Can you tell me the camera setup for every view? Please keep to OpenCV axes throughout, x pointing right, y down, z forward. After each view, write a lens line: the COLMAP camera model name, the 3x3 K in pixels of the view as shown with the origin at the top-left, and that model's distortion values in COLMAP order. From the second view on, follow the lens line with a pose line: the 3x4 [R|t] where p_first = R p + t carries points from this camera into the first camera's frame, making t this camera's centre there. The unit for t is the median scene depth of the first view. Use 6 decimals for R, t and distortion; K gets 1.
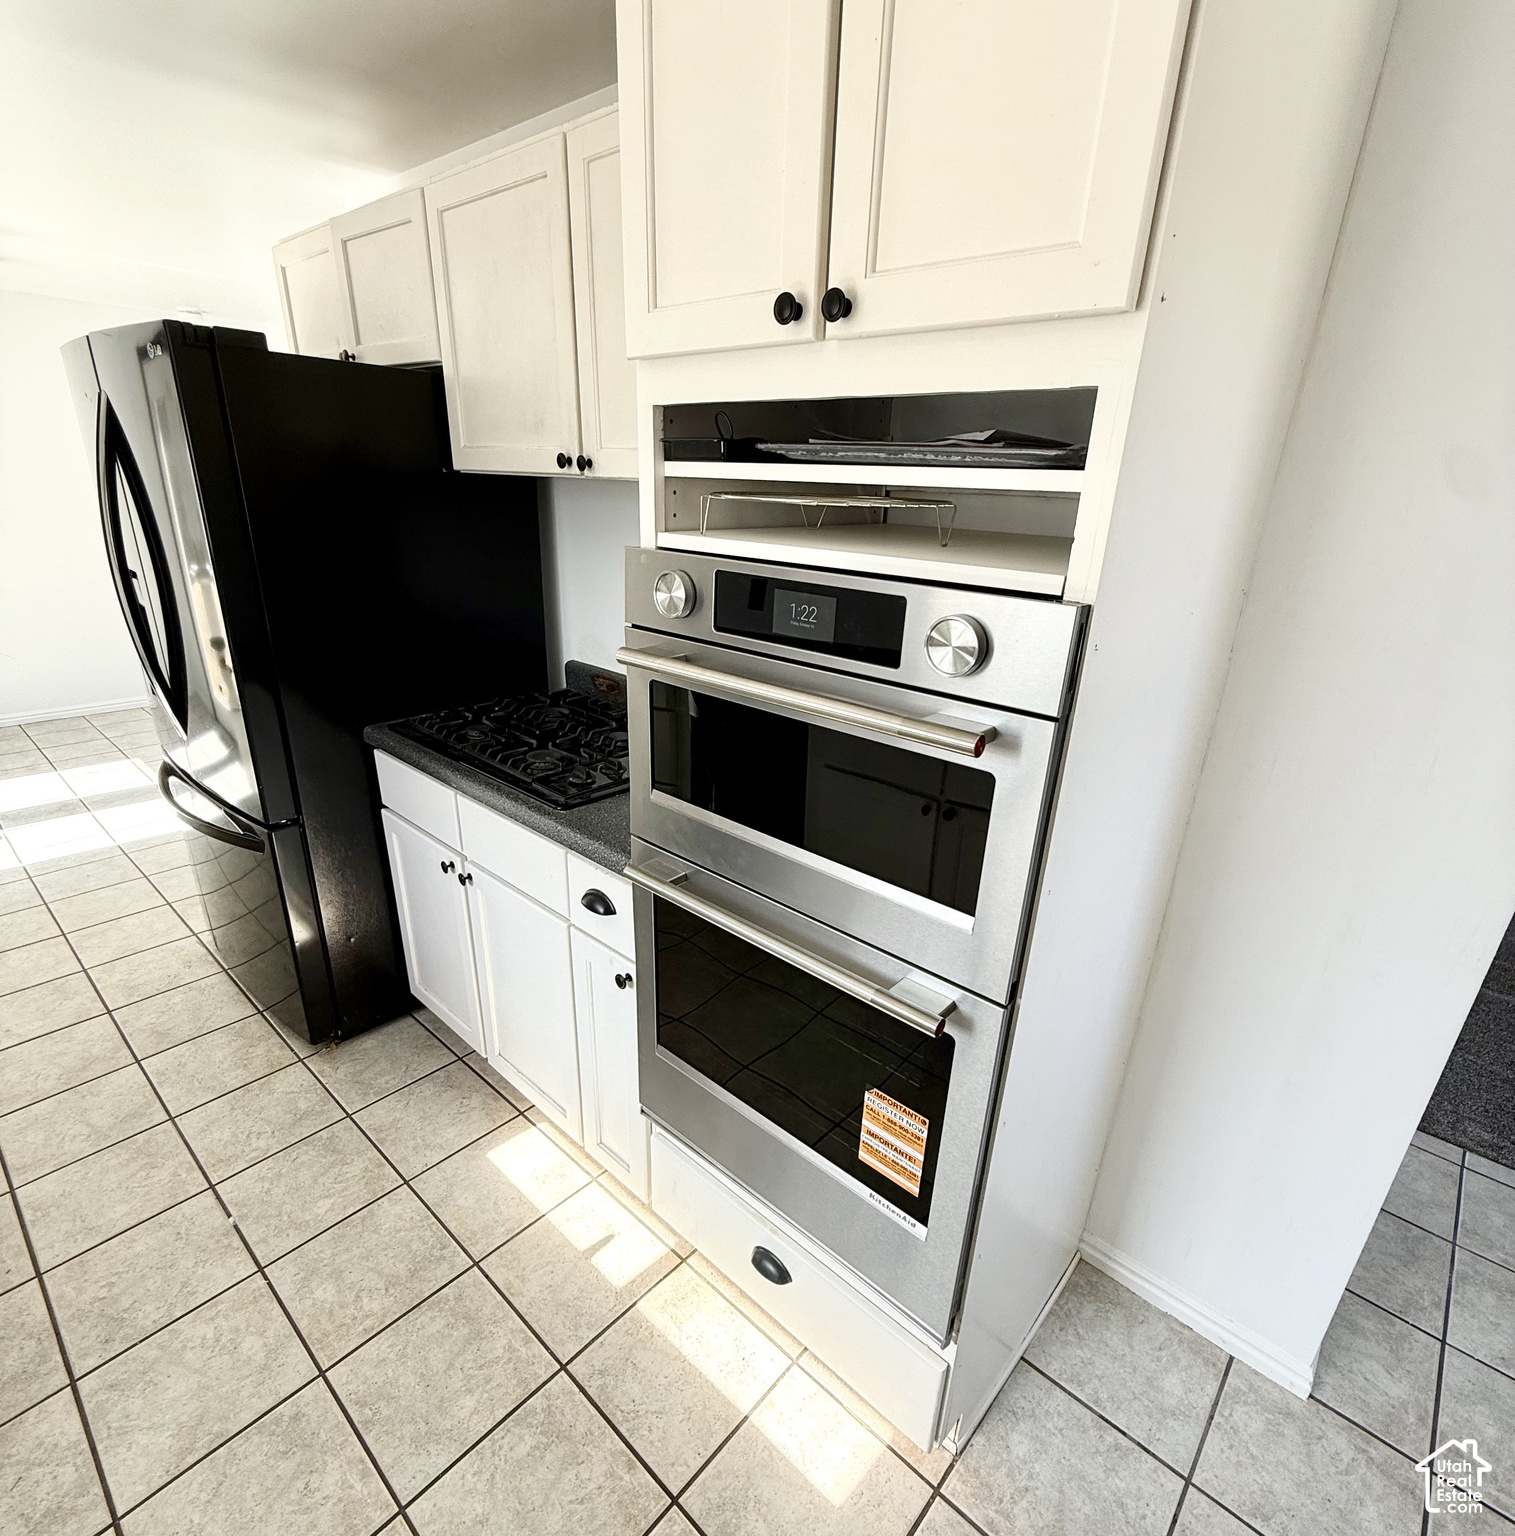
lens RADIAL K [[808.0, 0, 761.4], [0, 808.0, 810.5], [0, 0, 1]] dist [0.002123, 0.001609]
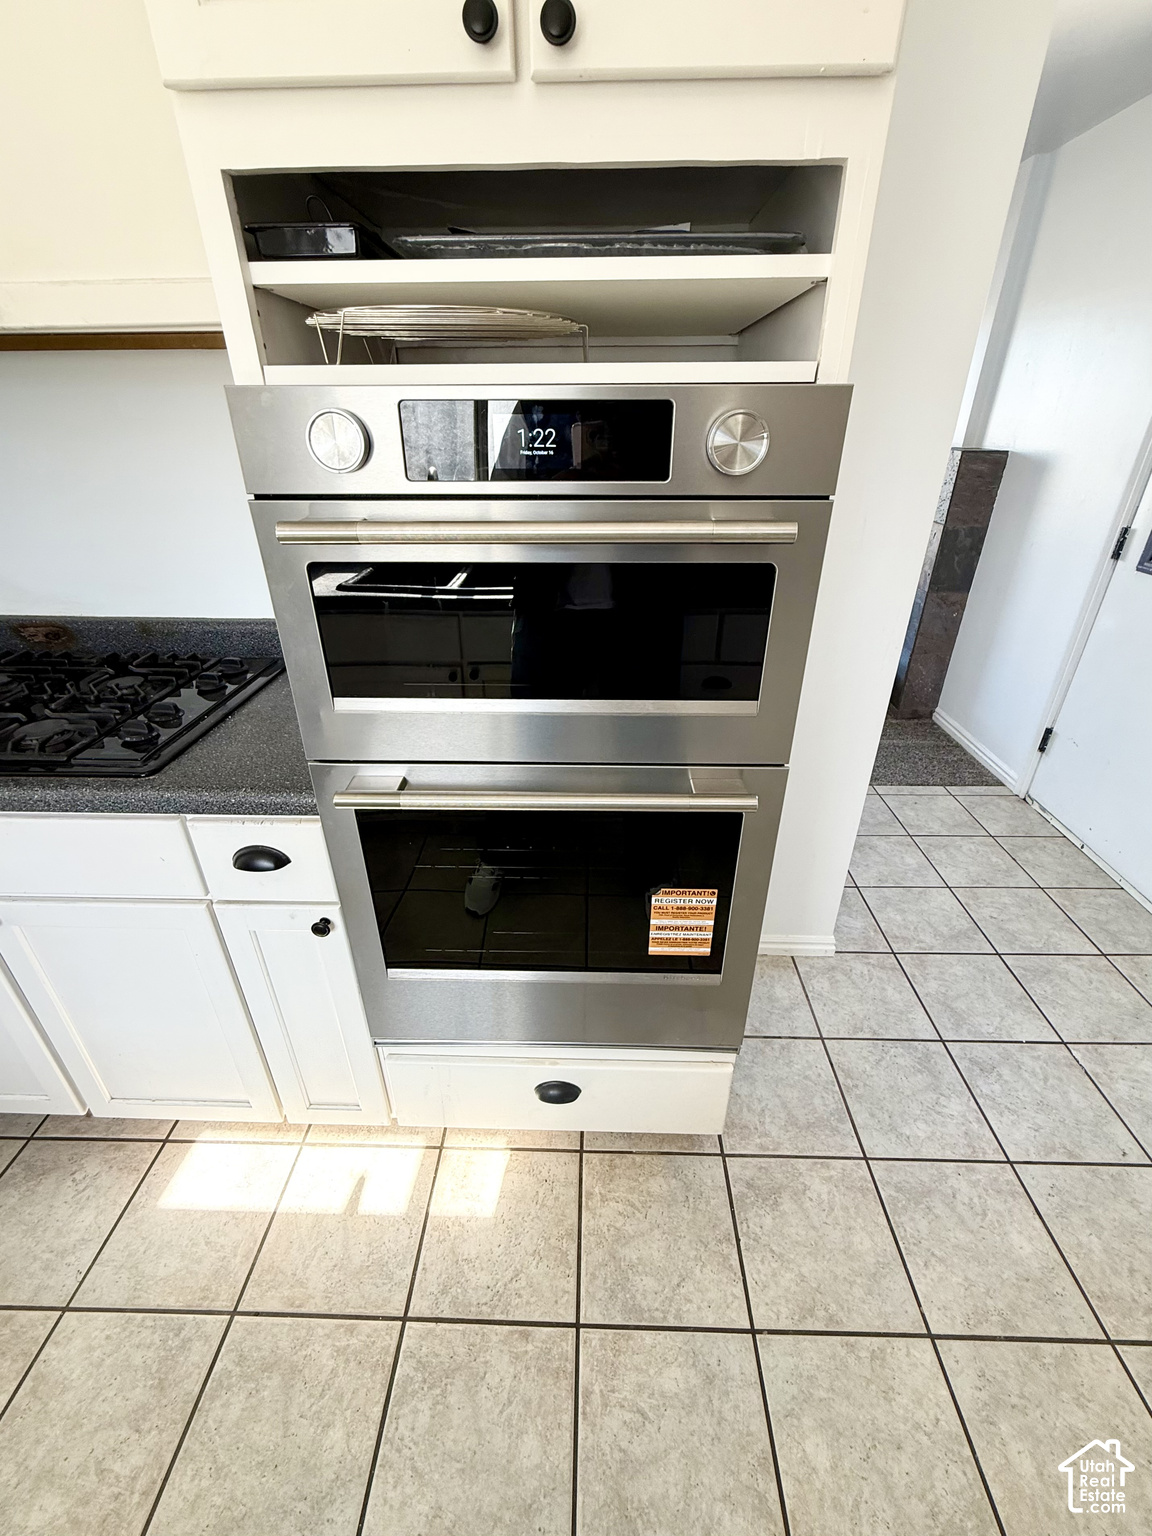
lens RADIAL K [[646.4, 0, 576.3], [0, 646.4, 762.8], [0, 0, 1]] dist [0.003244, -0.000046]
pose [[0.760216, -0.338033, 0.554802, -0.306945], [0.276861, 0.941115, 0.194039, -0.021487], [-0.587724, 0.006092, 0.809039, 0.272146]]
